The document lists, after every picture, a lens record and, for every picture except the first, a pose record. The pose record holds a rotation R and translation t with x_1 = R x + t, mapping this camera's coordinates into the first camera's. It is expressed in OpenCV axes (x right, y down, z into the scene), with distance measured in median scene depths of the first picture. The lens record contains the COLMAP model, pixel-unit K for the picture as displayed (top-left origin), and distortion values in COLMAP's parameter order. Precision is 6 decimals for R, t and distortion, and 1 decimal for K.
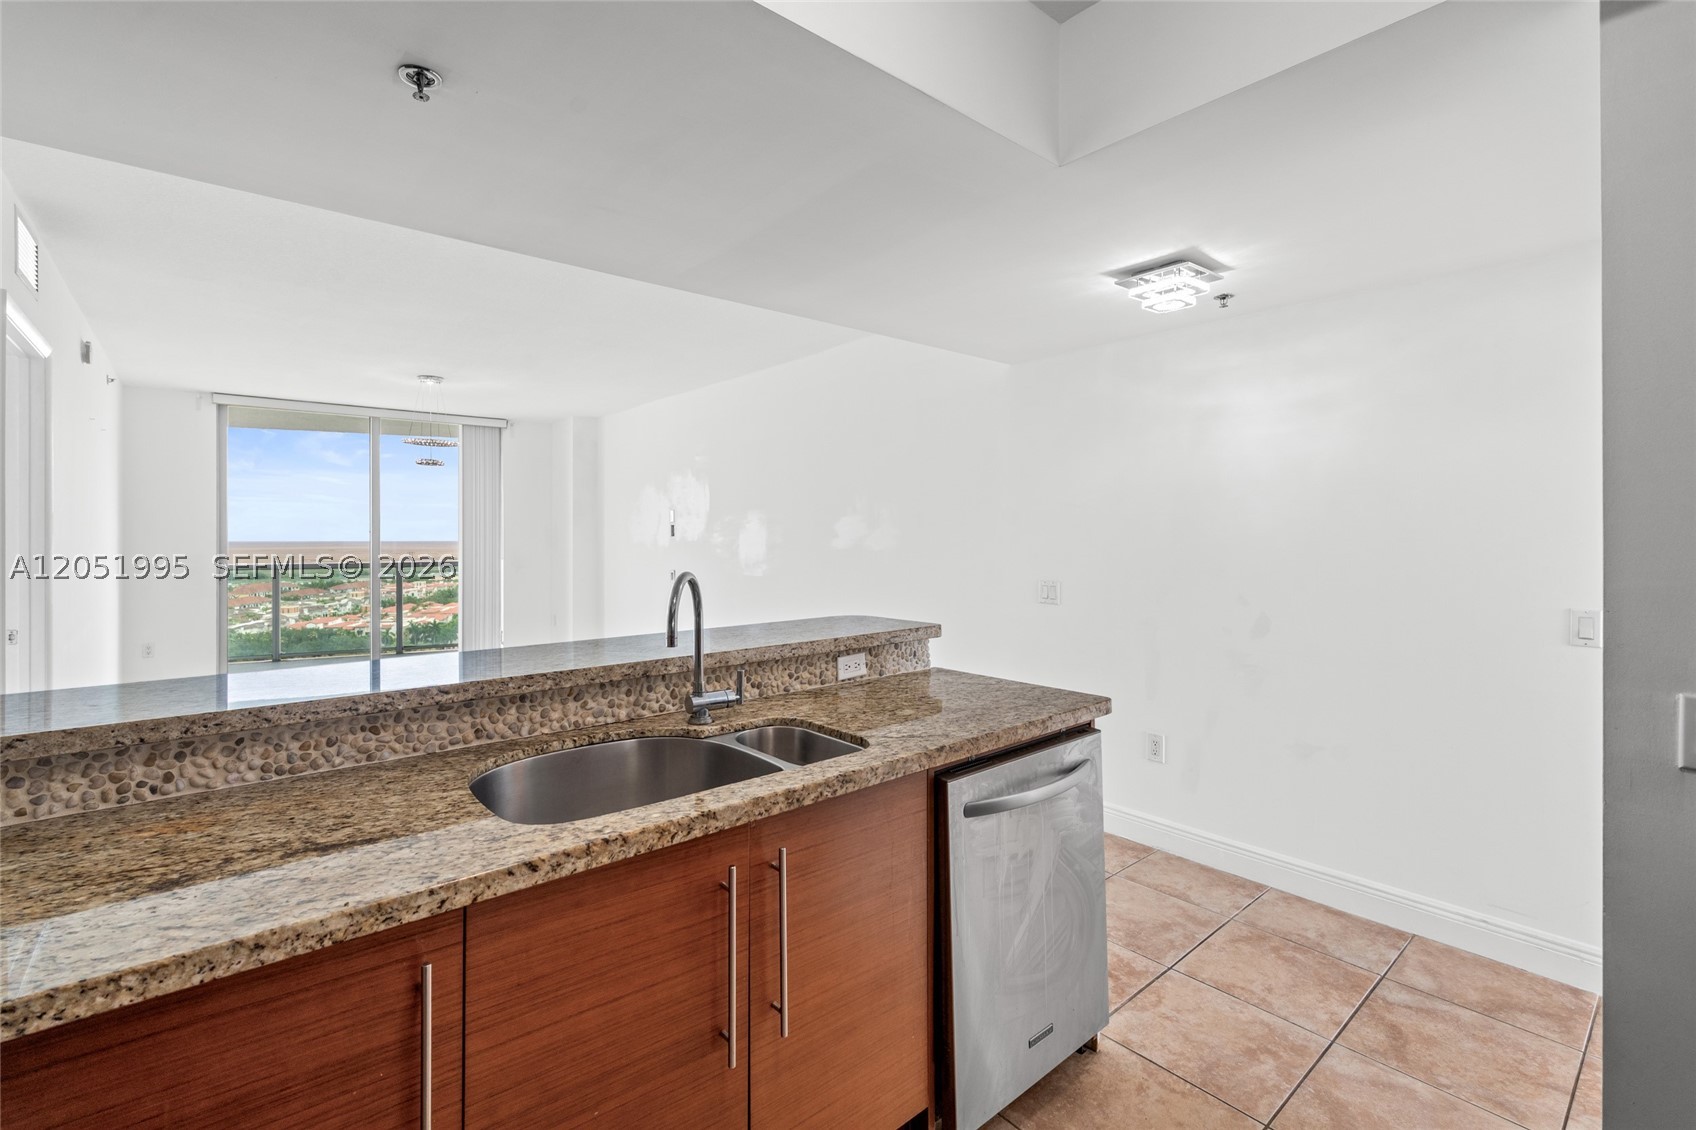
lens RADIAL K [[756.3, 0, 841.1], [0, 756.3, 531.8], [0, 0, 1]] dist [-0.001300, -0.000136]
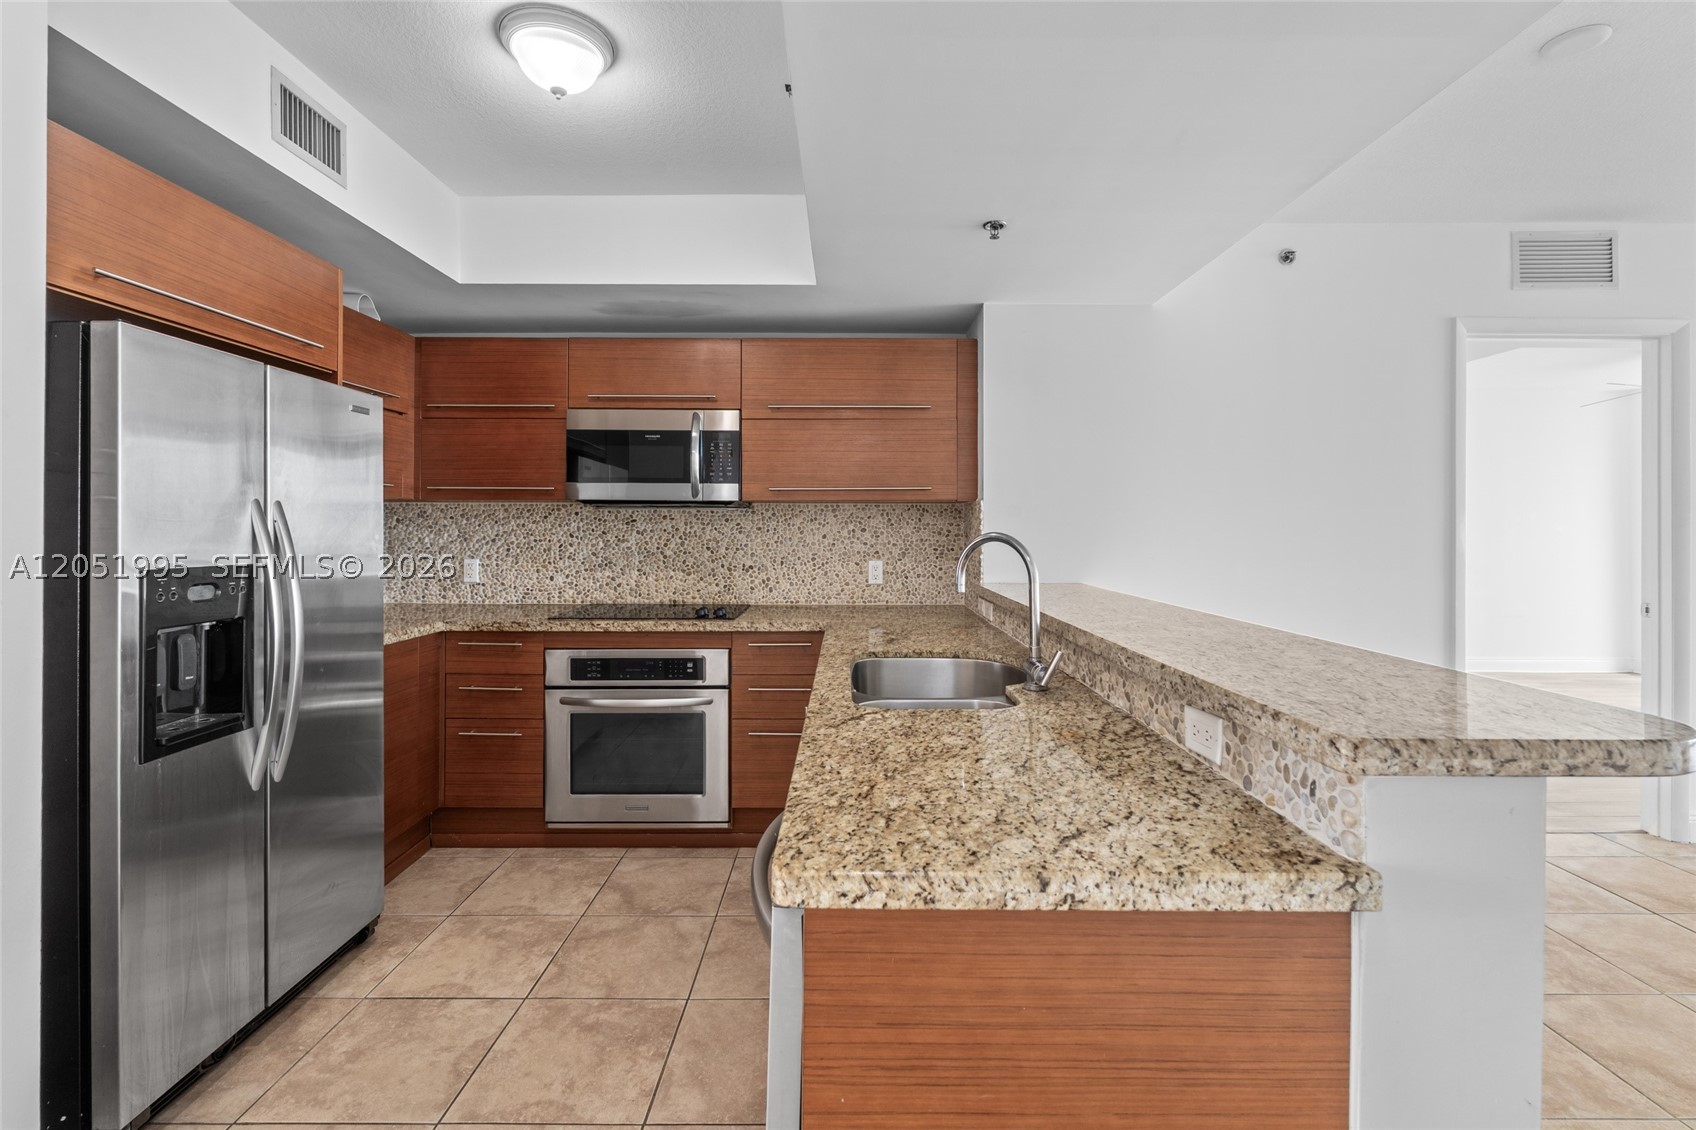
lens RADIAL K [[762.3, 0, 849.7], [0, 762.3, 526.7], [0, 0, 1]] dist [0.000219, -0.000105]
pose [[-0.638423, -0.001613, -0.769684, 0.755388], [0.000187, 0.999997, -0.002250, 0.046513], [0.769686, -0.001580, -0.638421, 1.504501]]
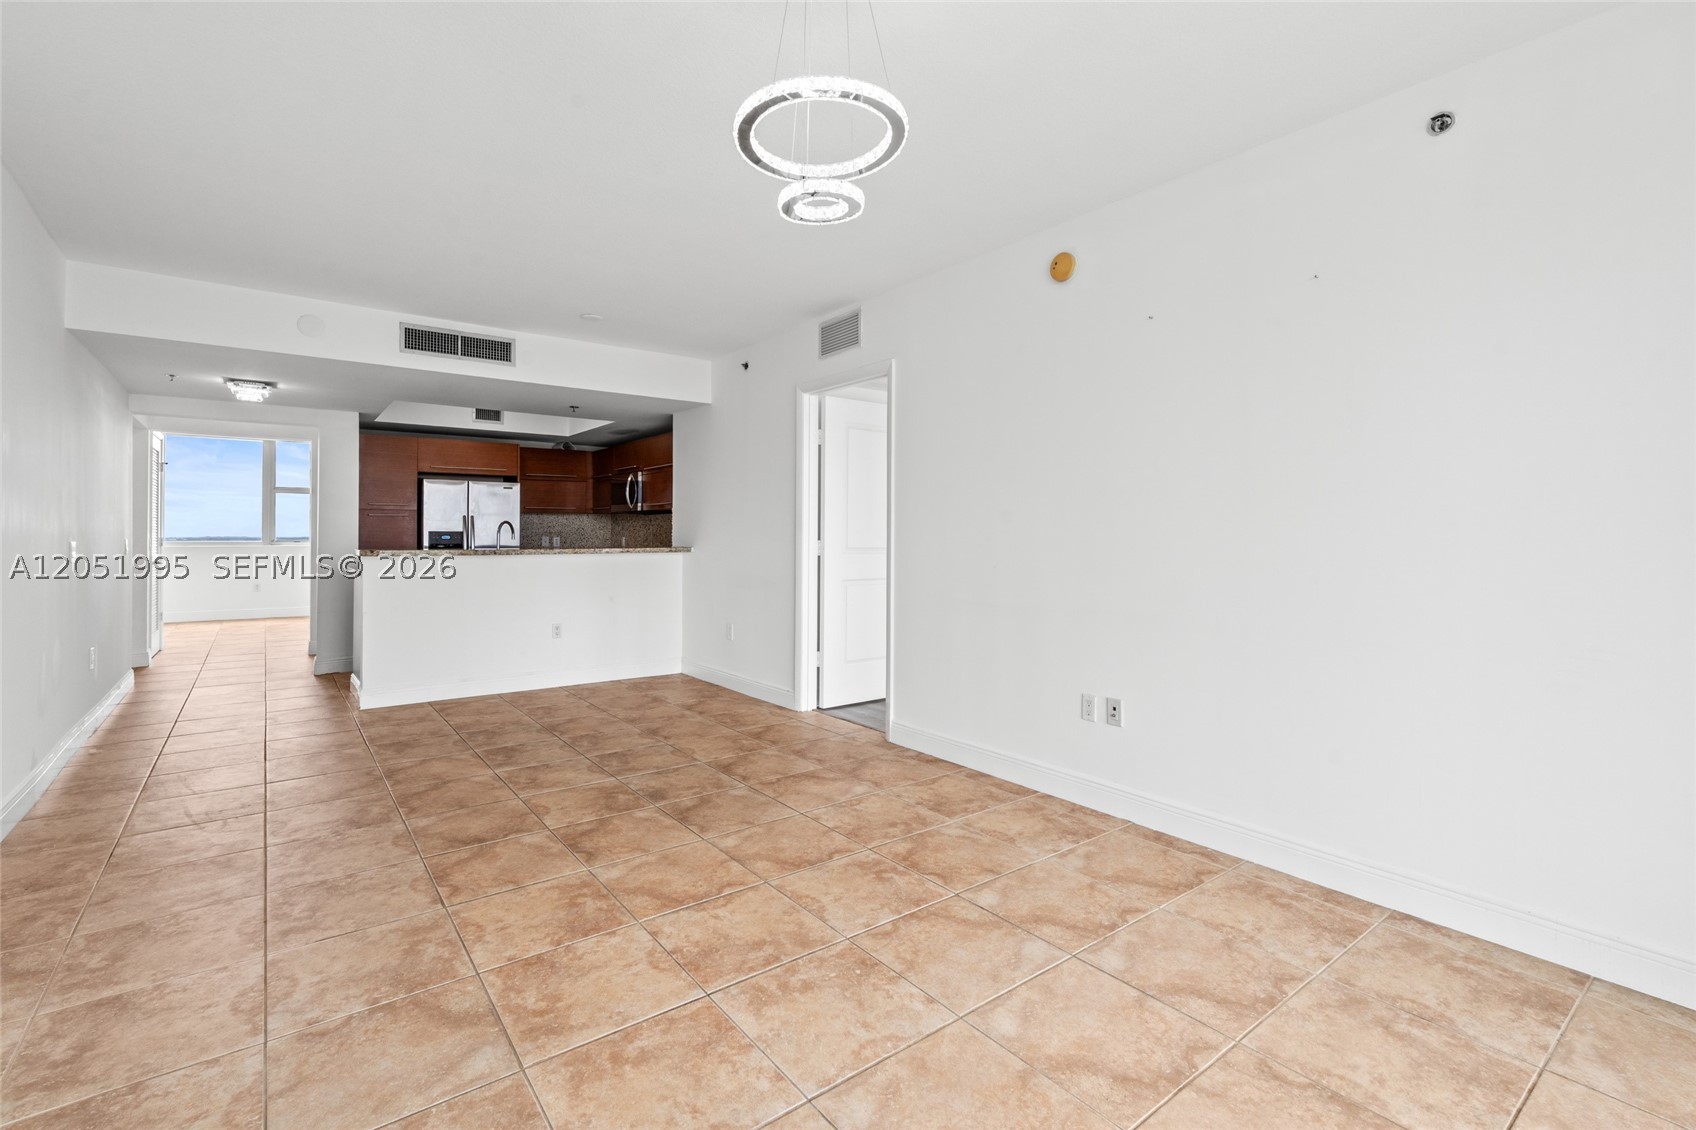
lens RADIAL K [[756.3, 0, 841.1], [0, 756.3, 531.8], [0, 0, 1]] dist [-0.001300, -0.000136]
pose [[-0.998785, 0.001944, 0.049233, -1.933592], [0.001640, 0.999979, -0.006211, 0.129423], [-0.049244, -0.006122, -0.998768, 4.407179]]
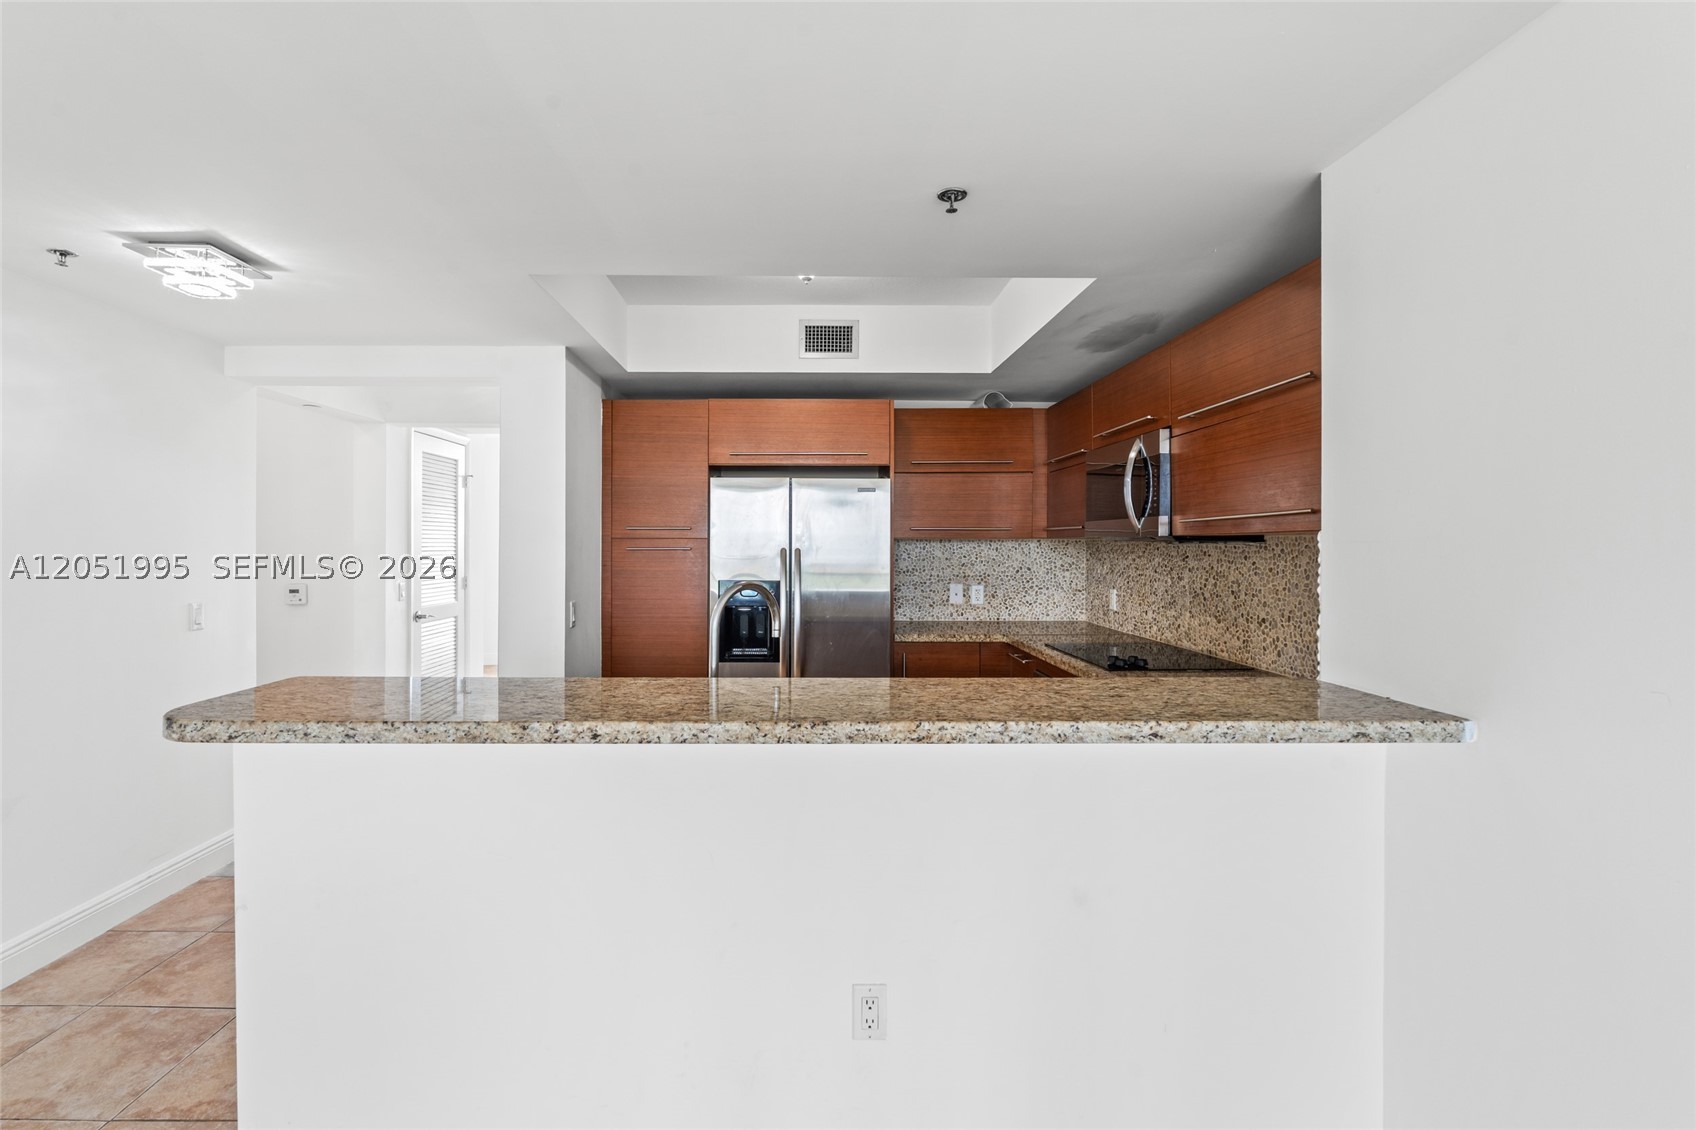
lens RADIAL K [[752.3, 0, 851.6], [0, 752.3, 549.7], [0, 0, 1]] dist [-0.002904, -0.000425]
pose [[-0.797433, -0.002912, 0.603400, -0.977007], [-0.001825, 0.999995, 0.002414, 0.002811], [-0.603404, 0.000824, -0.797435, 1.726321]]
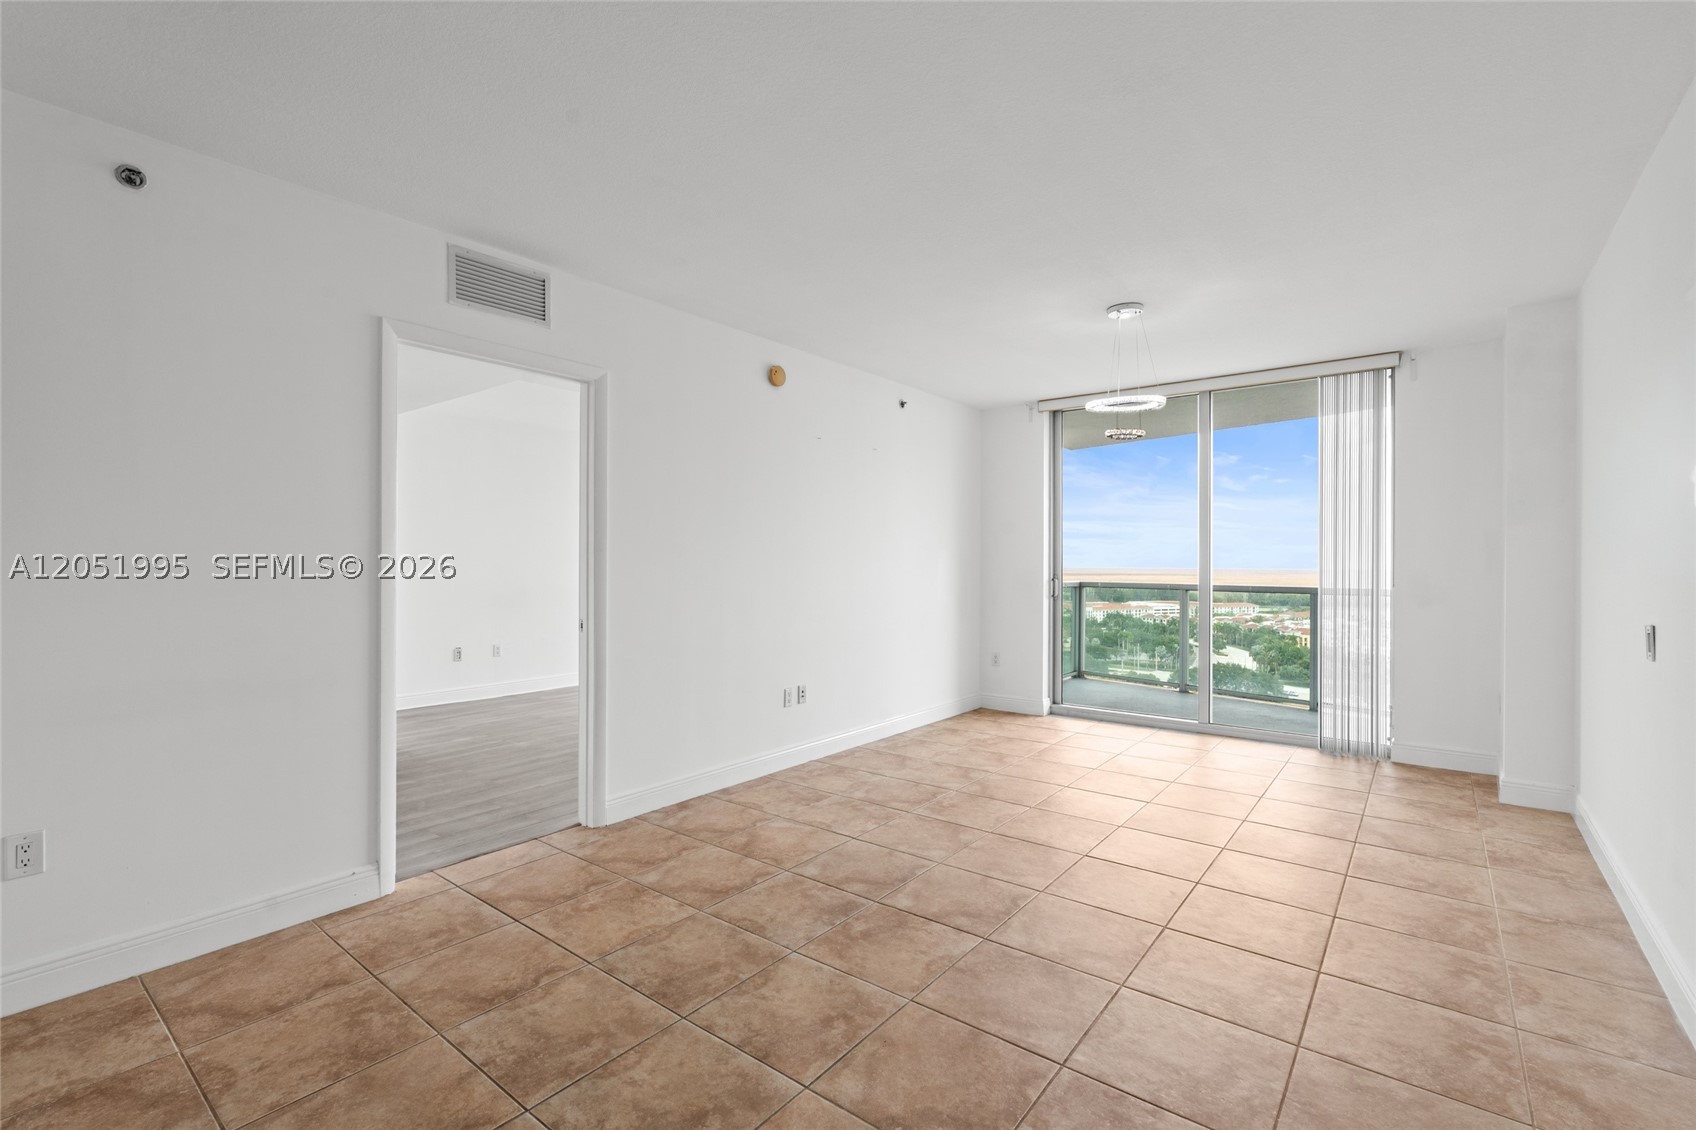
lens RADIAL K [[748.5, 0, 840.8], [0, 748.5, 561.3], [0, 0, 1]] dist [-0.003584, 0.000606]
pose [[0.197221, 0.000749, -0.980359, 0.201985], [0.001302, 0.999999, 0.001026, 0.072261], [0.980358, -0.001479, 0.197220, 2.121894]]
